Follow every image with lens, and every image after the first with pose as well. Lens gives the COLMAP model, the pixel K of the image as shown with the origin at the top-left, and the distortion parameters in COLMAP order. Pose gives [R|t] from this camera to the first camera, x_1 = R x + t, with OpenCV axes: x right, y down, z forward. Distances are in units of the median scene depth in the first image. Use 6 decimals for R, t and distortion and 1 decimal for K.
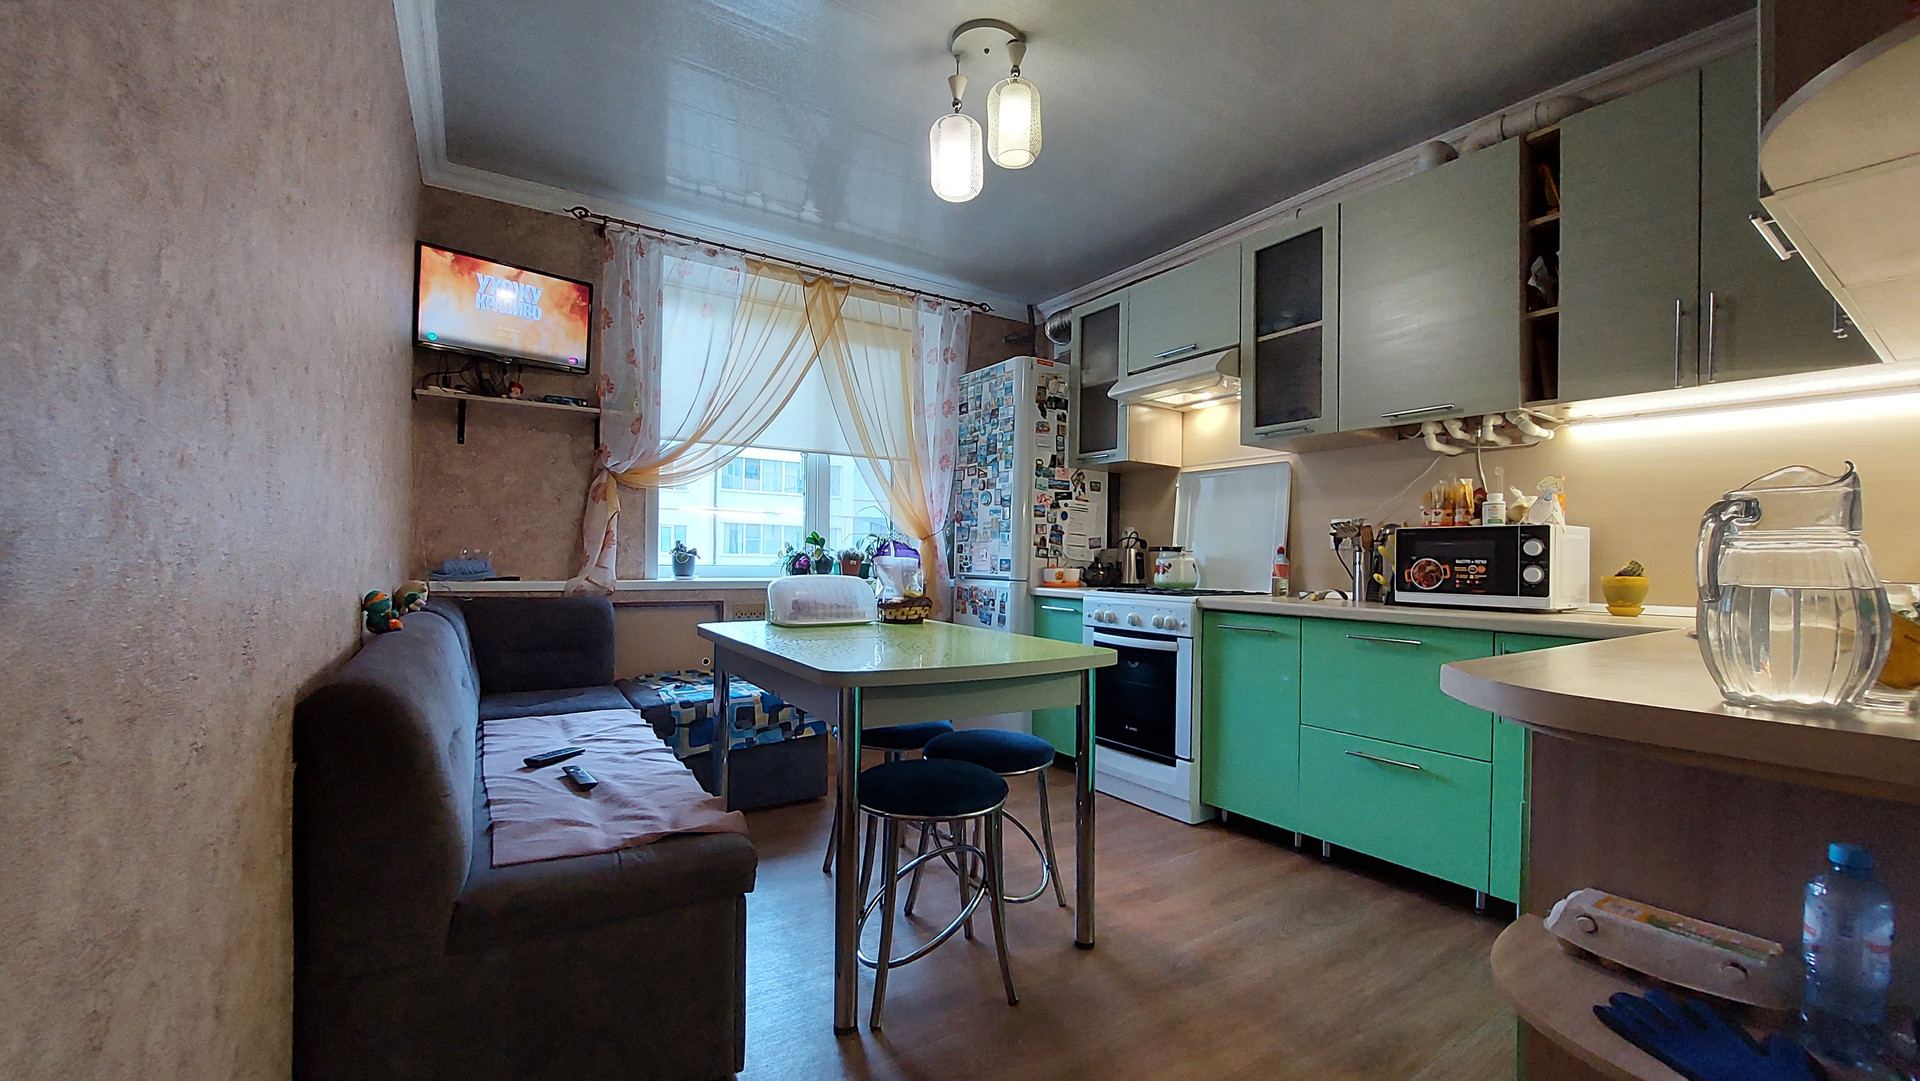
lens RADIAL K [[745.0, 0, 956.9], [0, 745.0, 554.0], [0, 0, 1]] dist [-0.000763, -0.000024]
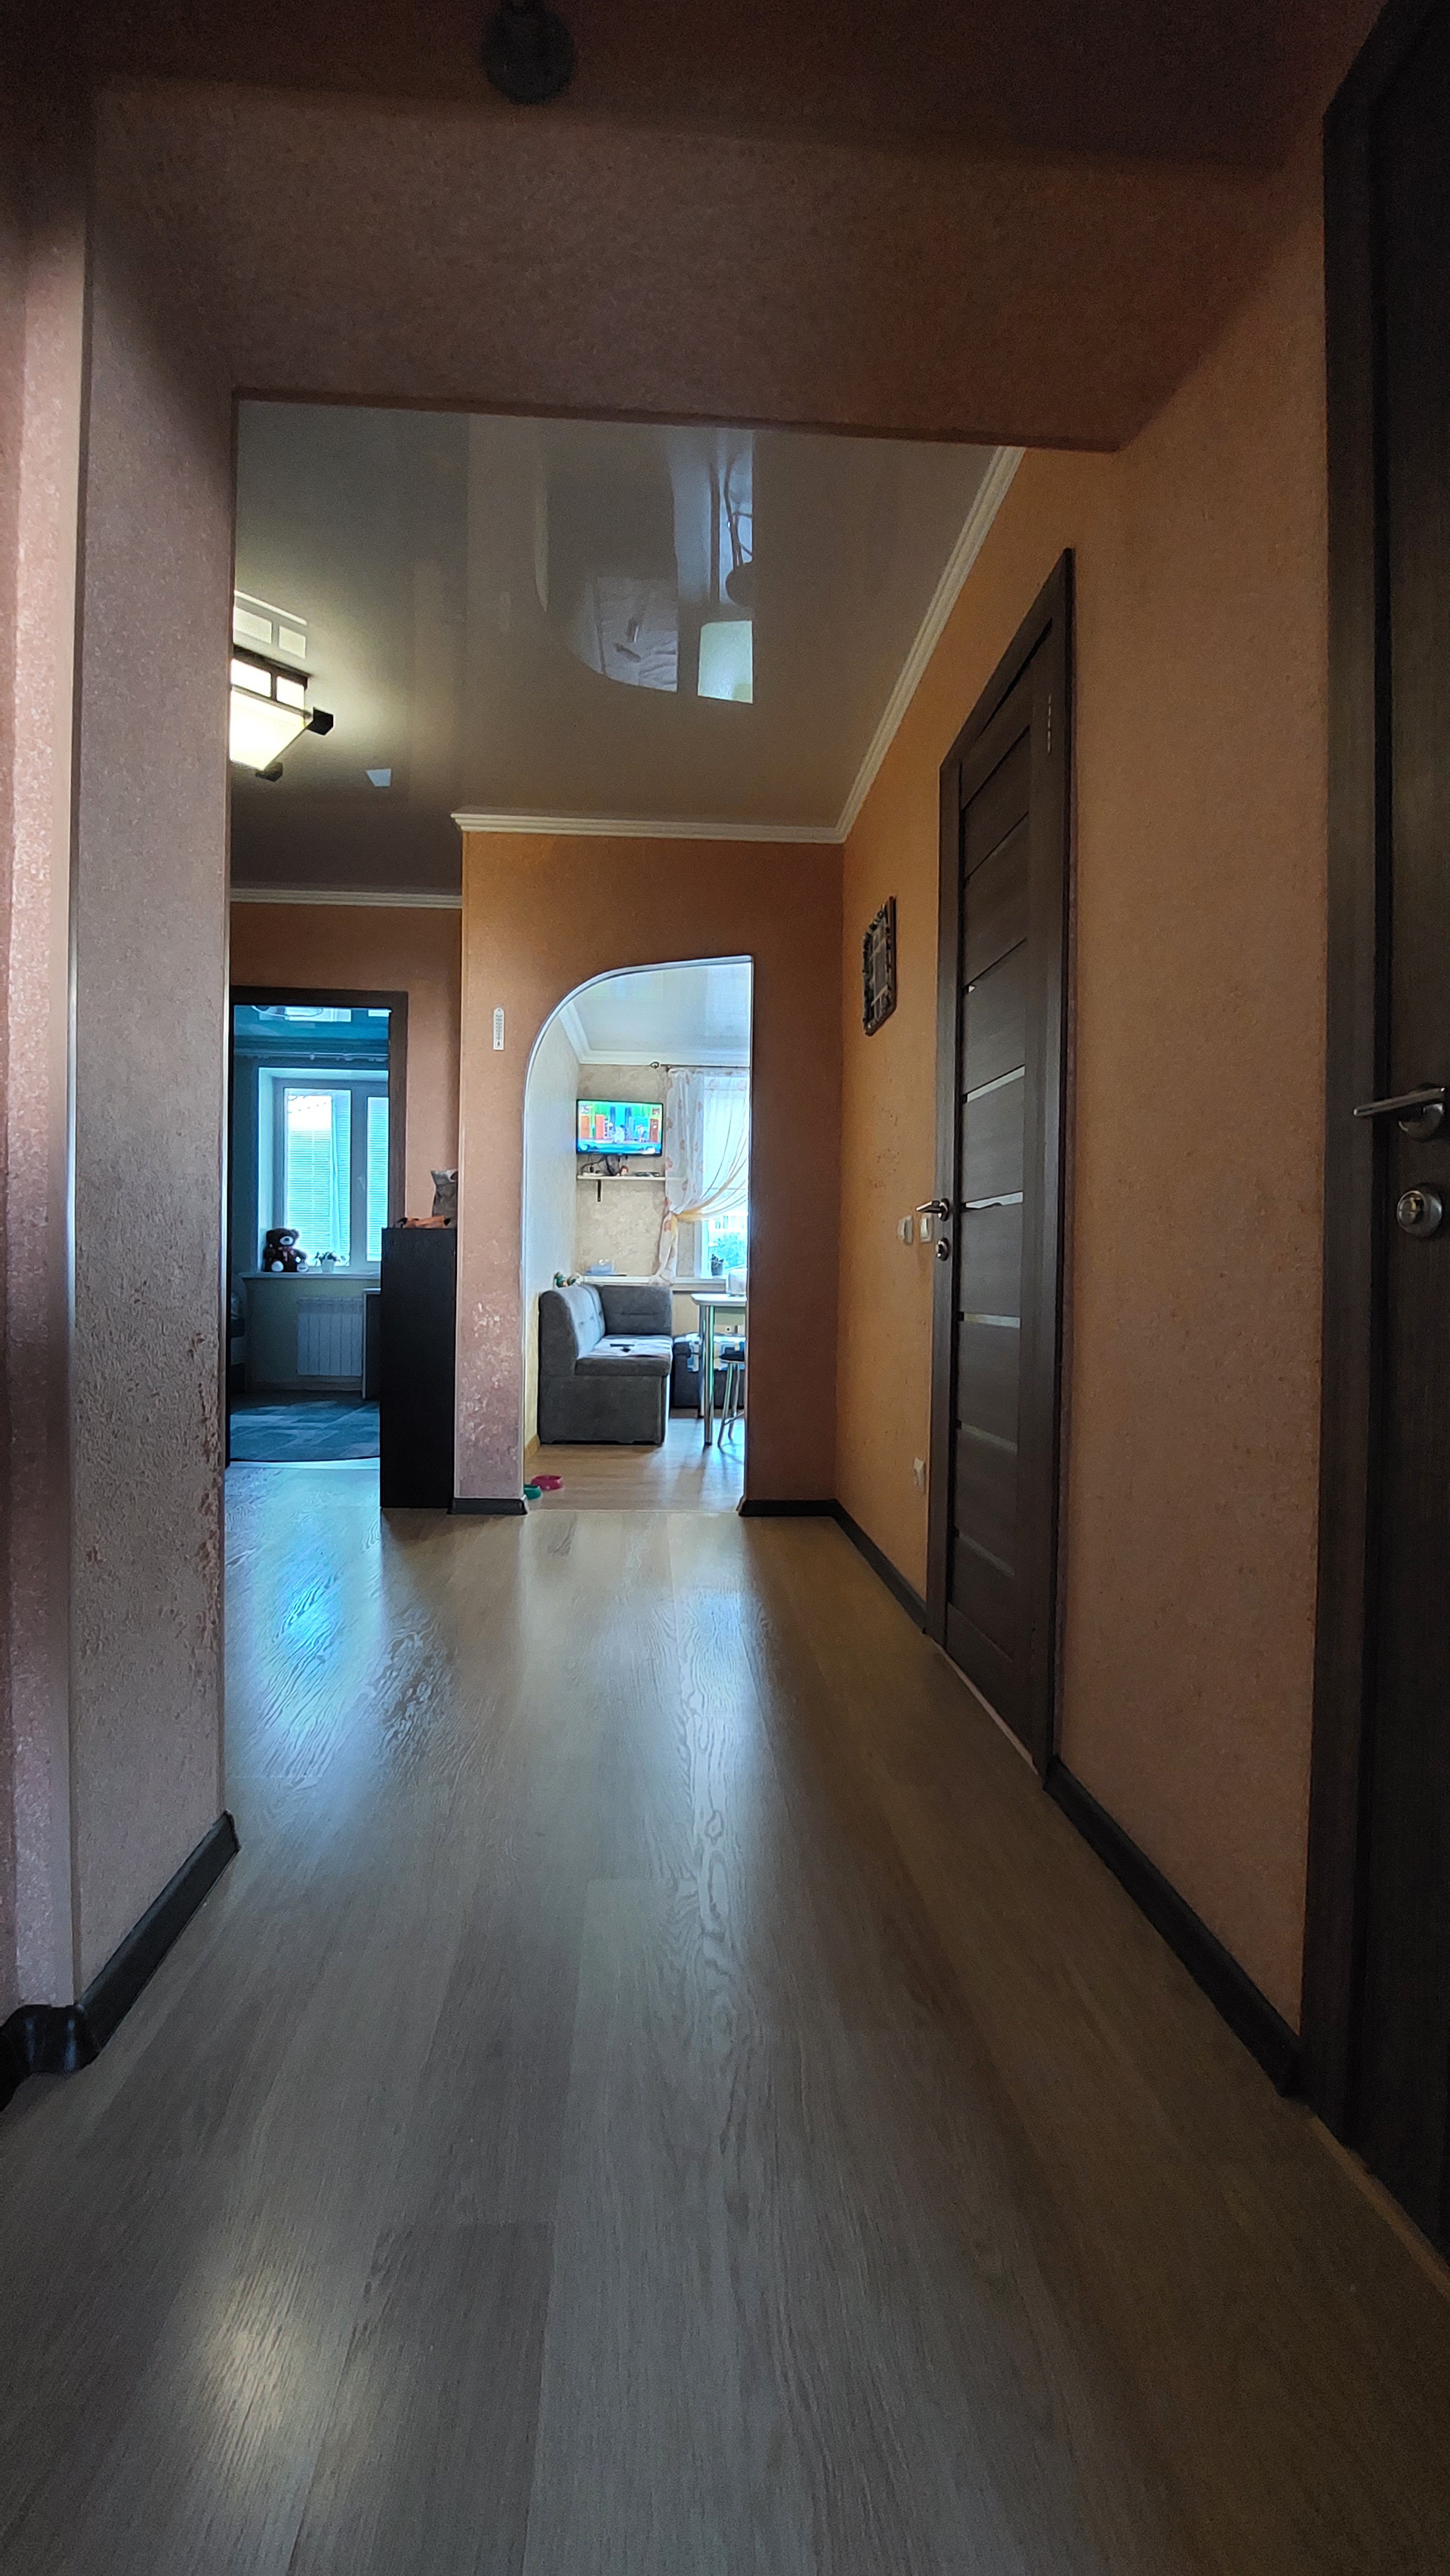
lens RADIAL K [[1055.5, 0, 725.6], [0, 1055.5, 1282.4], [0, 0, 1]] dist [-0.010603, 0.000009]
pose [[0.867133, -0.002417, -0.498072, 0.881029], [0.006117, 0.999964, 0.005797, 0.035090], [0.498040, -0.008073, 0.867117, -1.078667]]
